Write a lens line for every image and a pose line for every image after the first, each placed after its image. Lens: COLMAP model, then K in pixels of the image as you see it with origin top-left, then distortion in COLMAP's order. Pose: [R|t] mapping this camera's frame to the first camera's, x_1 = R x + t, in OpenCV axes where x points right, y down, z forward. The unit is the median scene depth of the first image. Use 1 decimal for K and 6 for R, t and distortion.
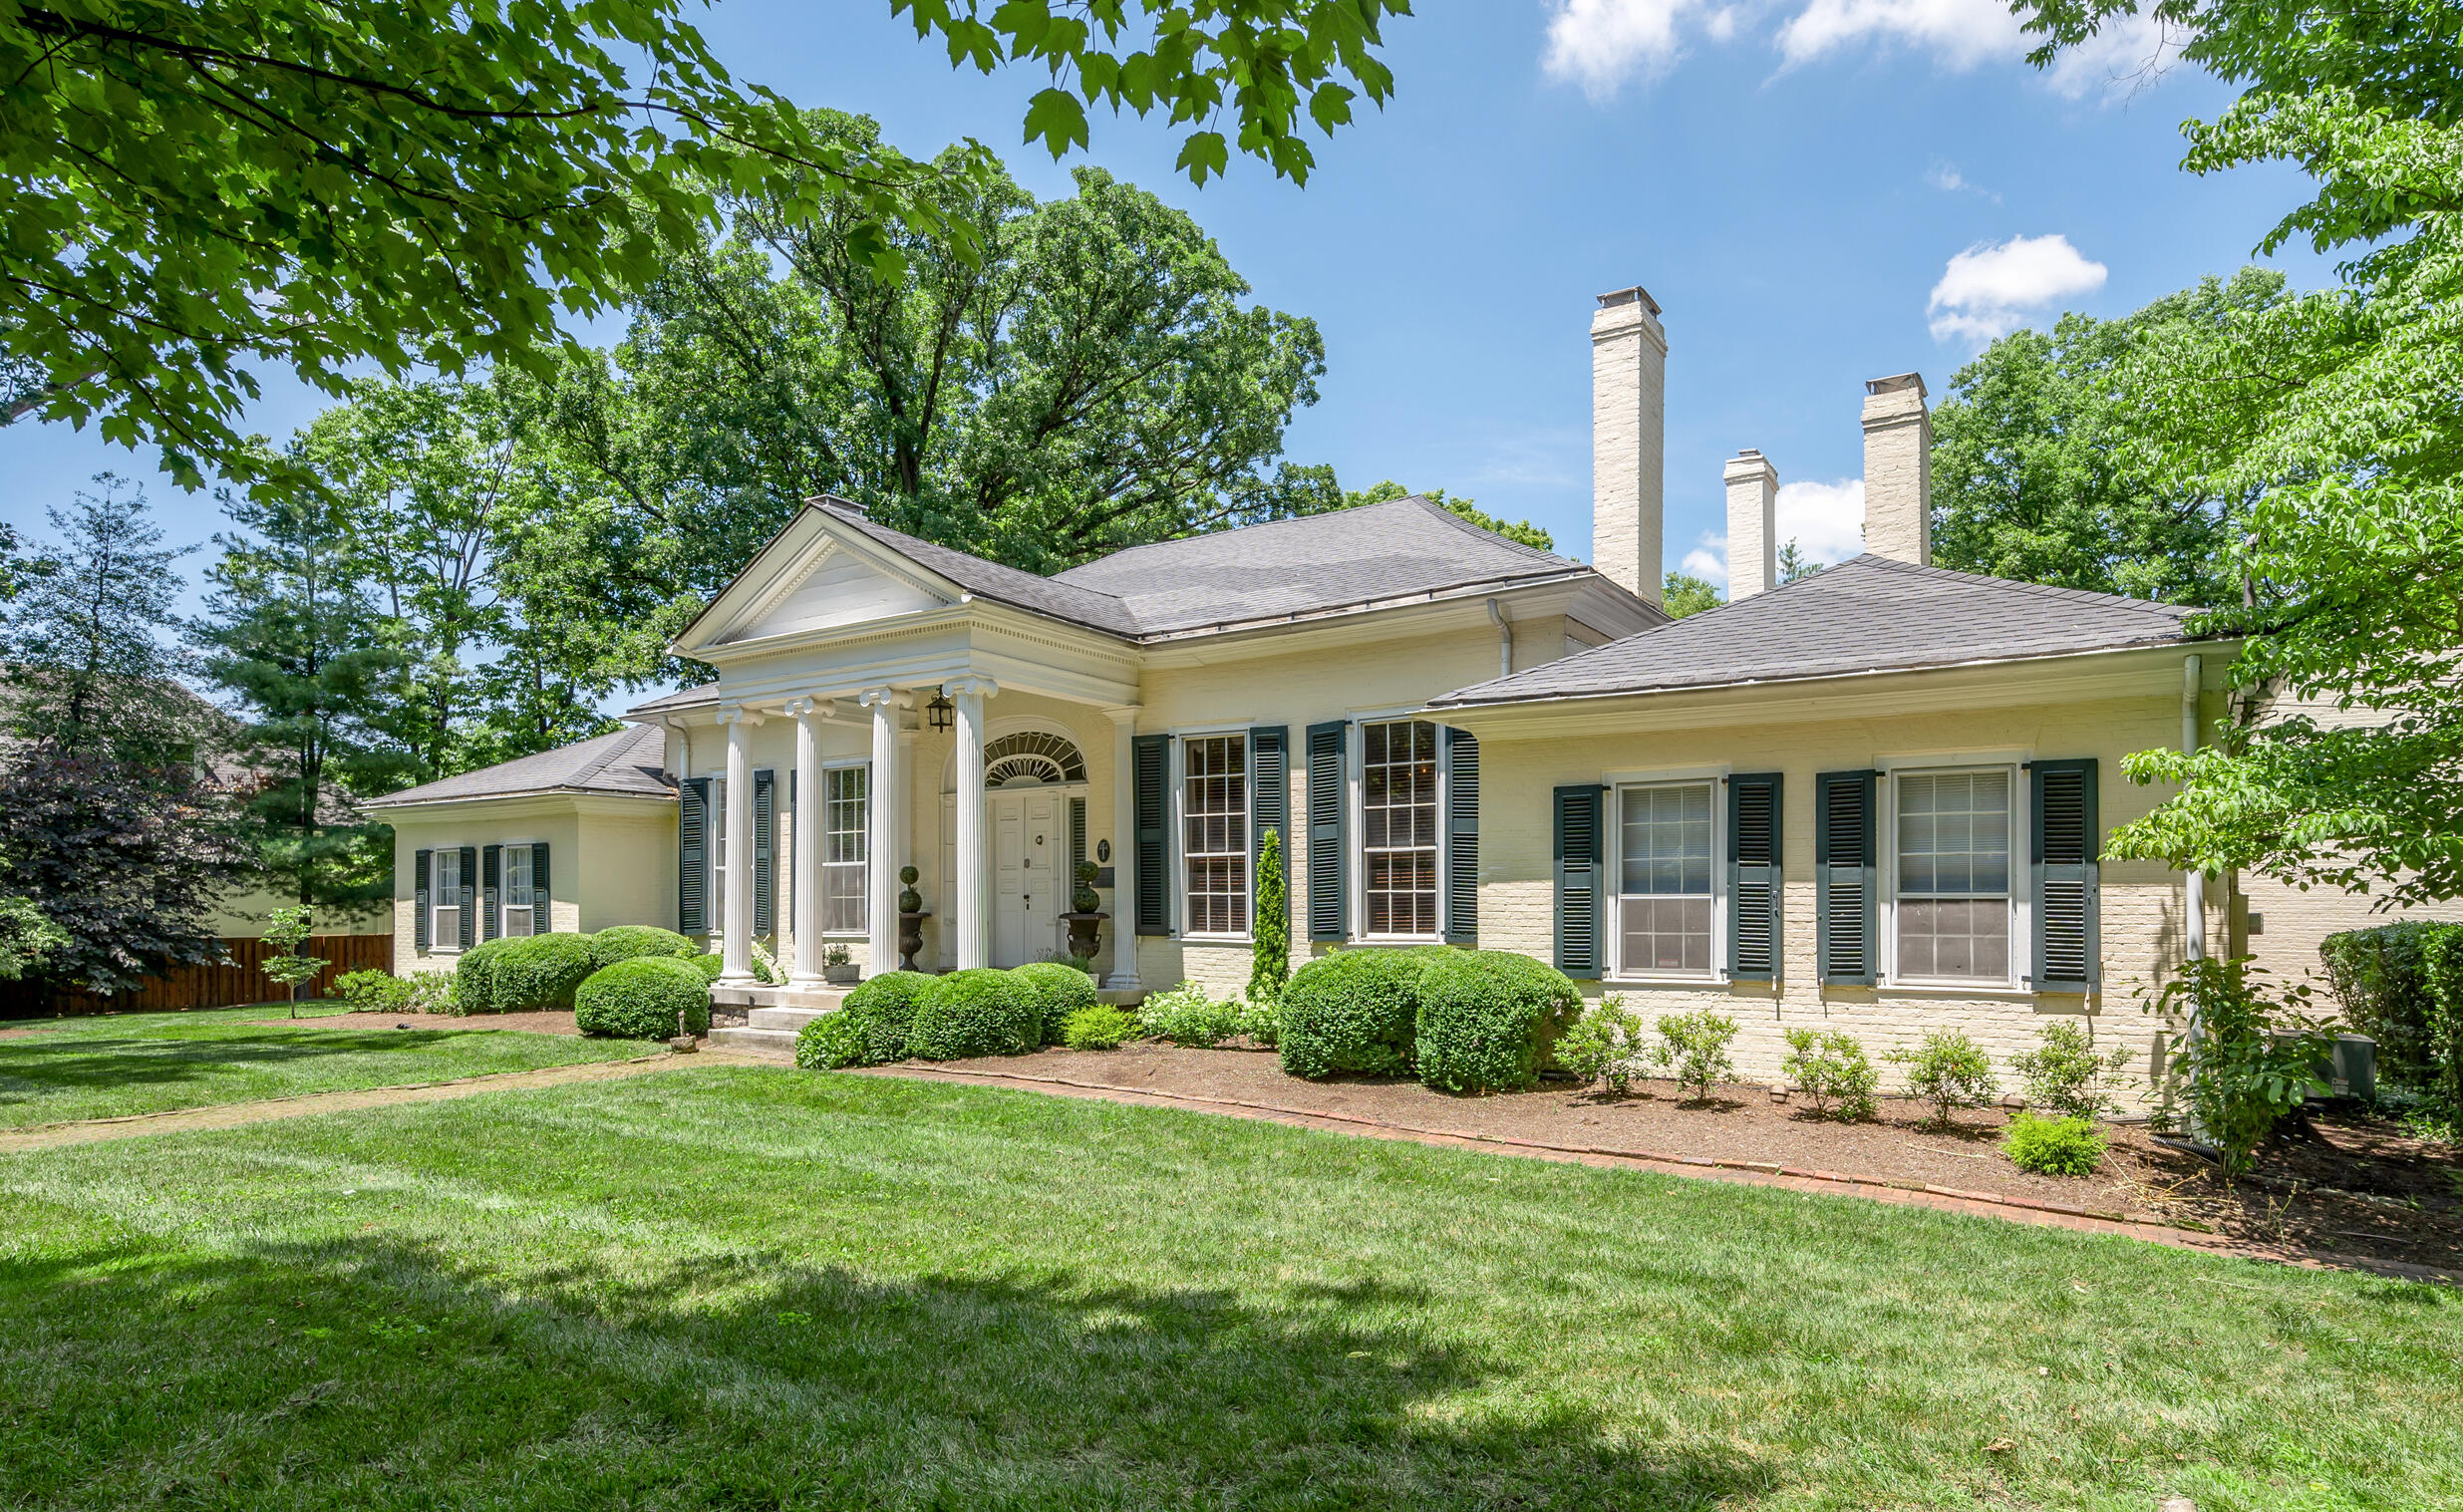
lens RADIAL K [[1323.1, 0, 1245.4], [0, 1323.1, 895.2], [0, 0, 1]] dist [0.053204, 0.000048]
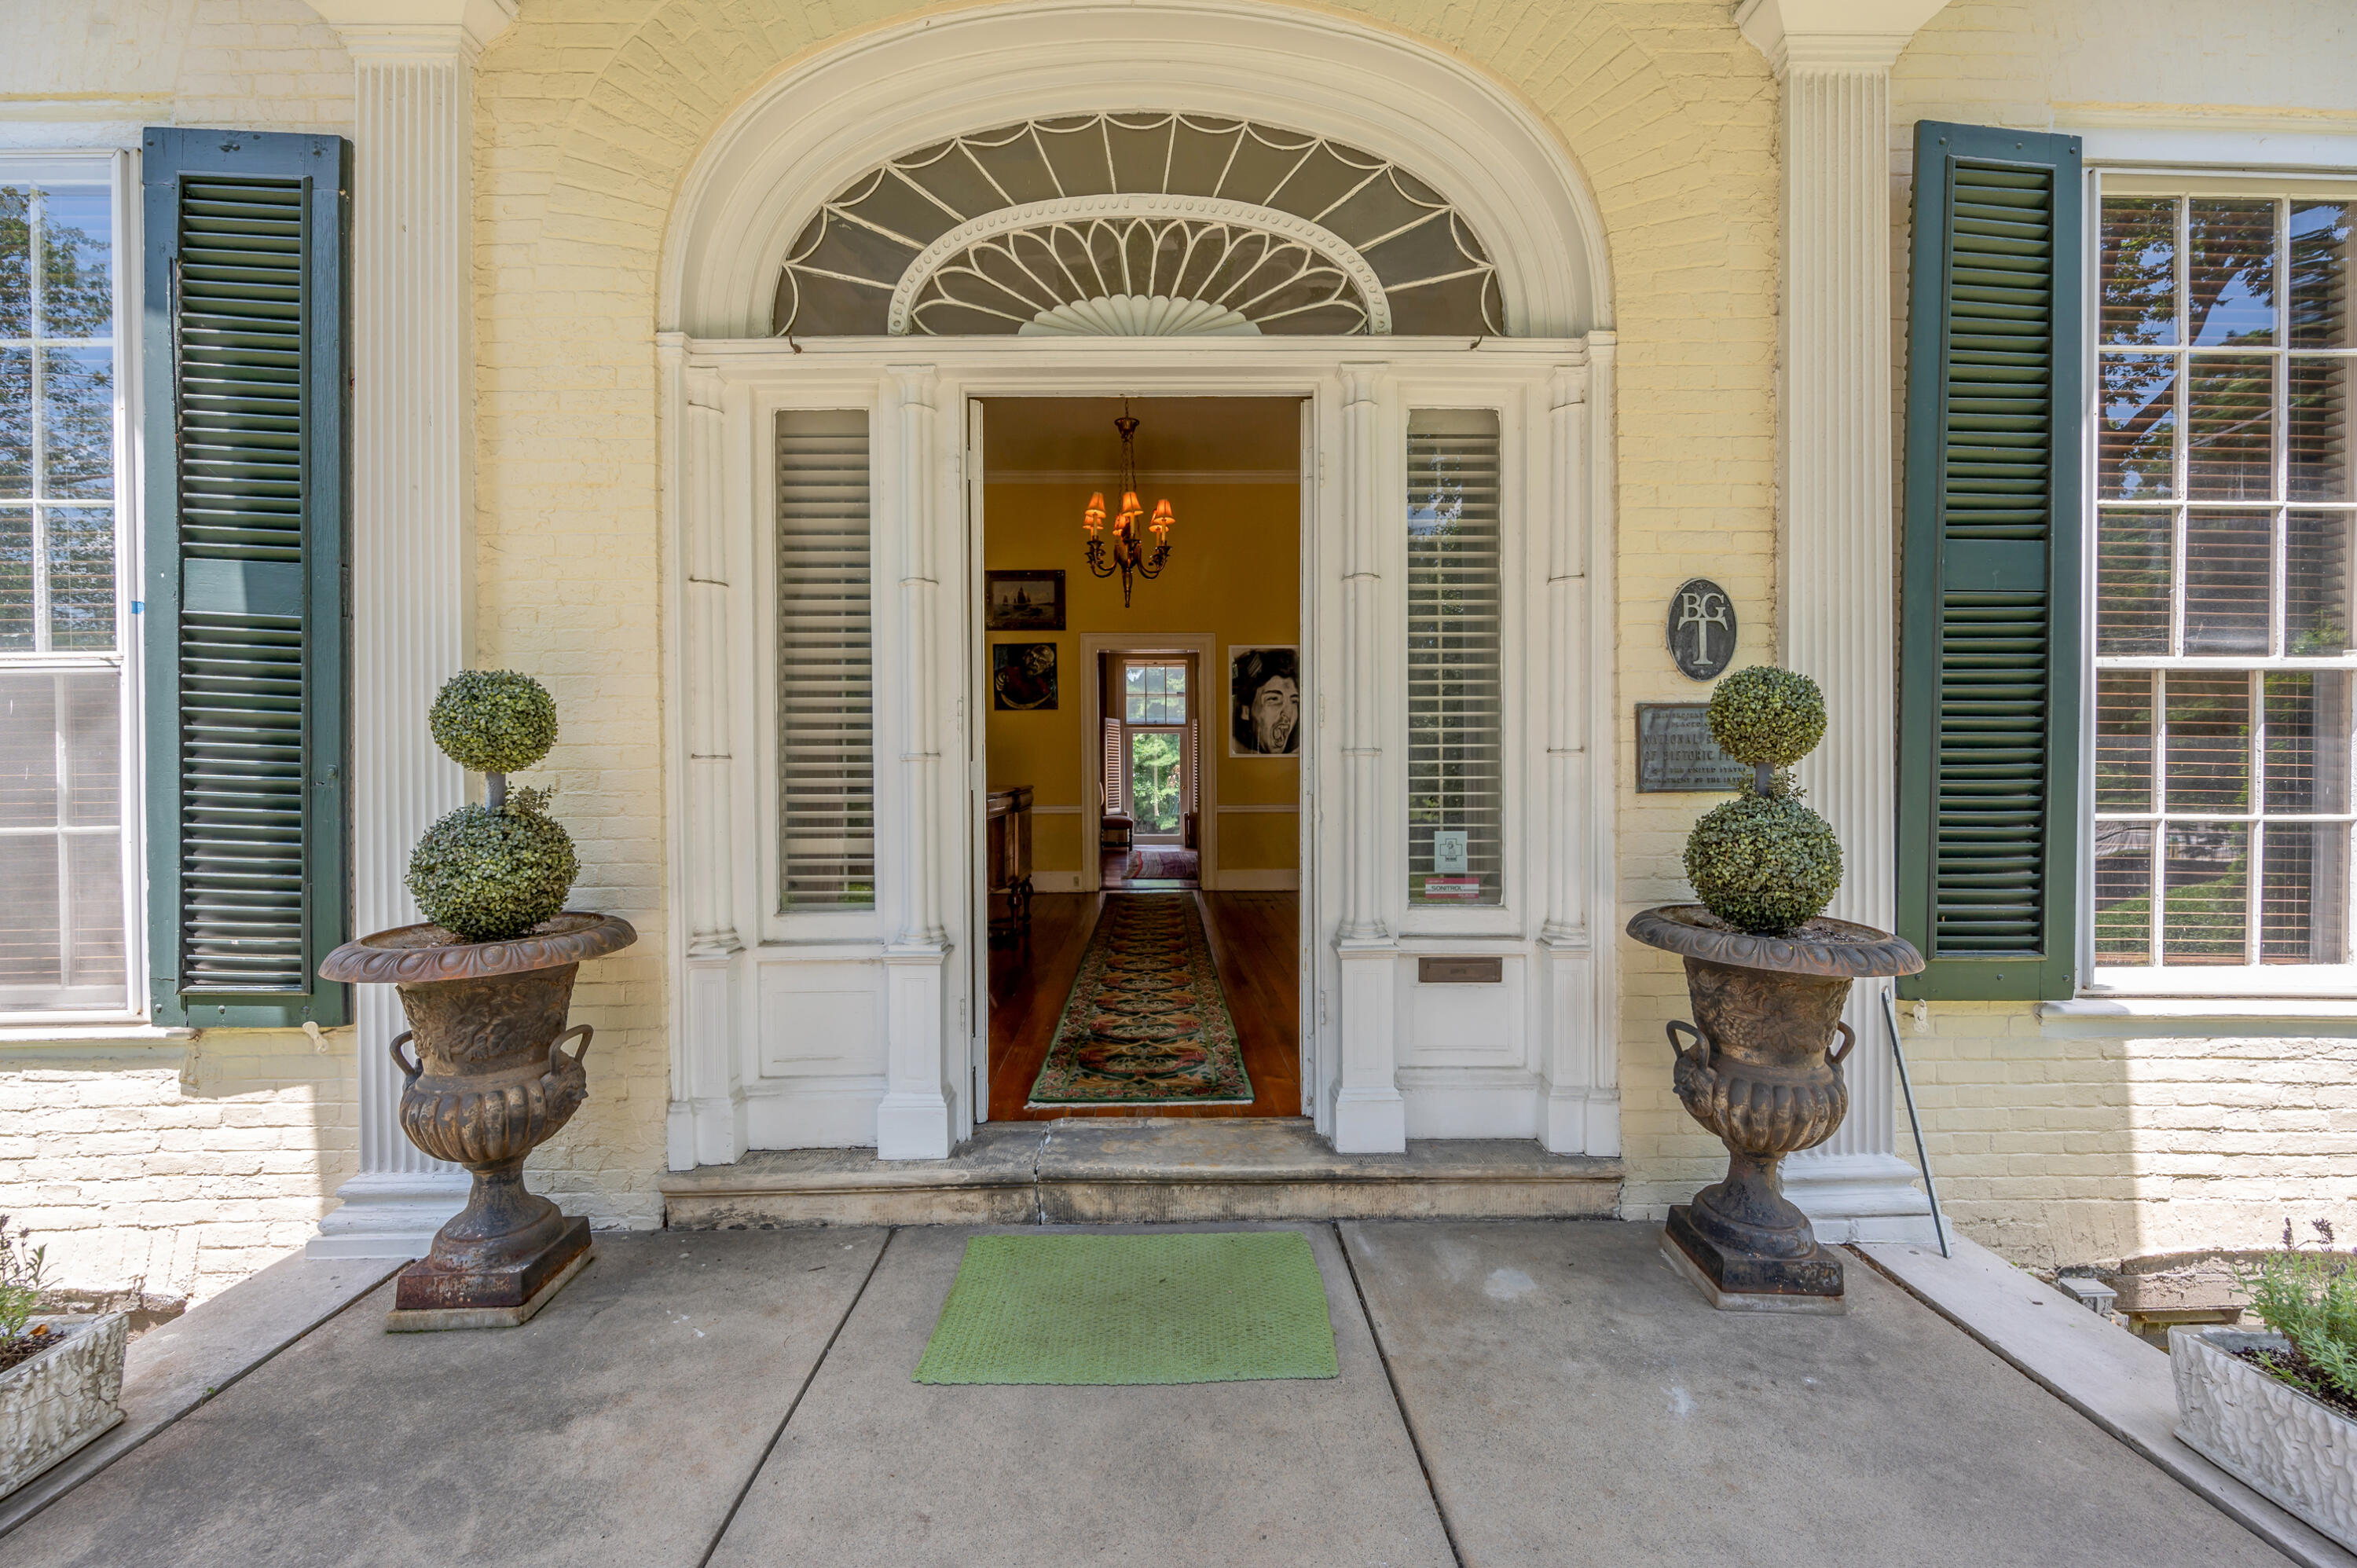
lens RADIAL K [[921.2, 0, 1178.5], [0, 921.2, 784.0], [0, 0, 1]] dist [-0.002966, -0.000268]
pose [[0.820012, -0.008986, 0.572276, -0.155798], [-0.002364, 0.999815, 0.019086, -0.005642], [-0.572341, -0.017003, 0.819839, 0.528833]]
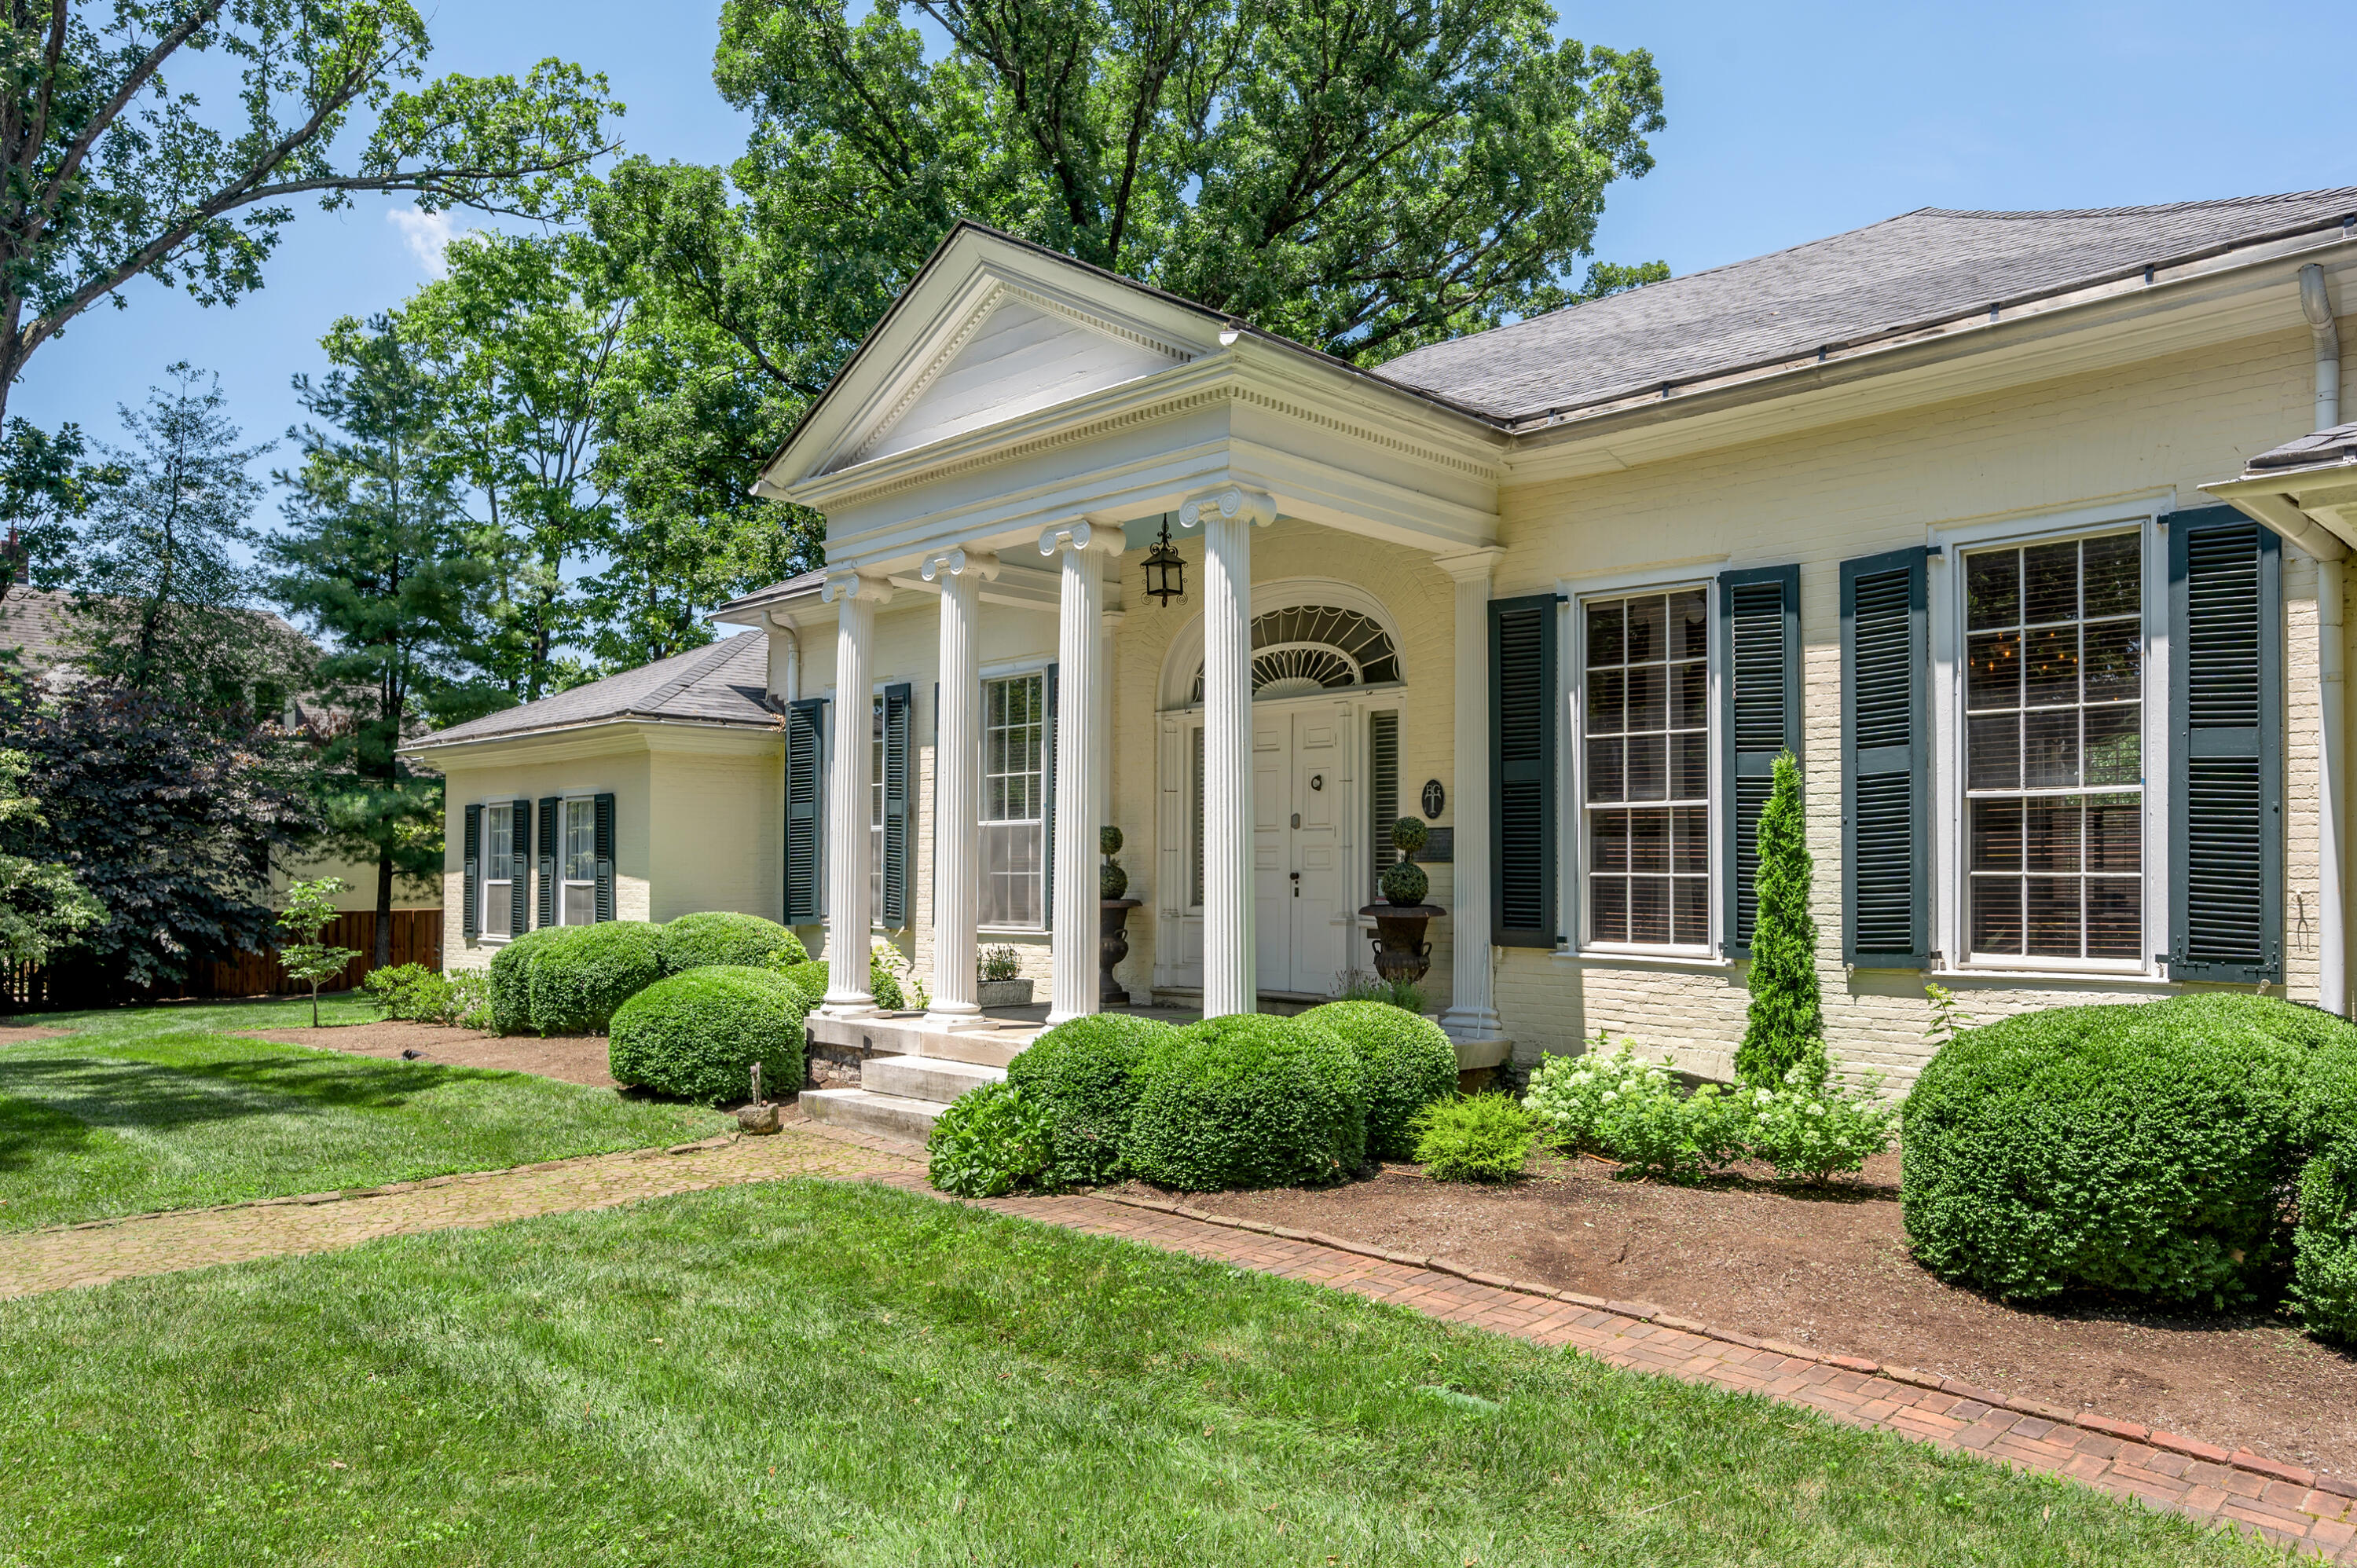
lens RADIAL K [[1714.3, 0, 1182.1], [0, 1714.3, 855.5], [0, 0, 1]] dist [0.114819, -0.001510]
pose [[0.981708, 0.002877, -0.190369, -0.041058], [-0.003770, 0.999984, -0.004328, -0.002883], [0.190354, 0.004966, 0.981703, 0.132785]]
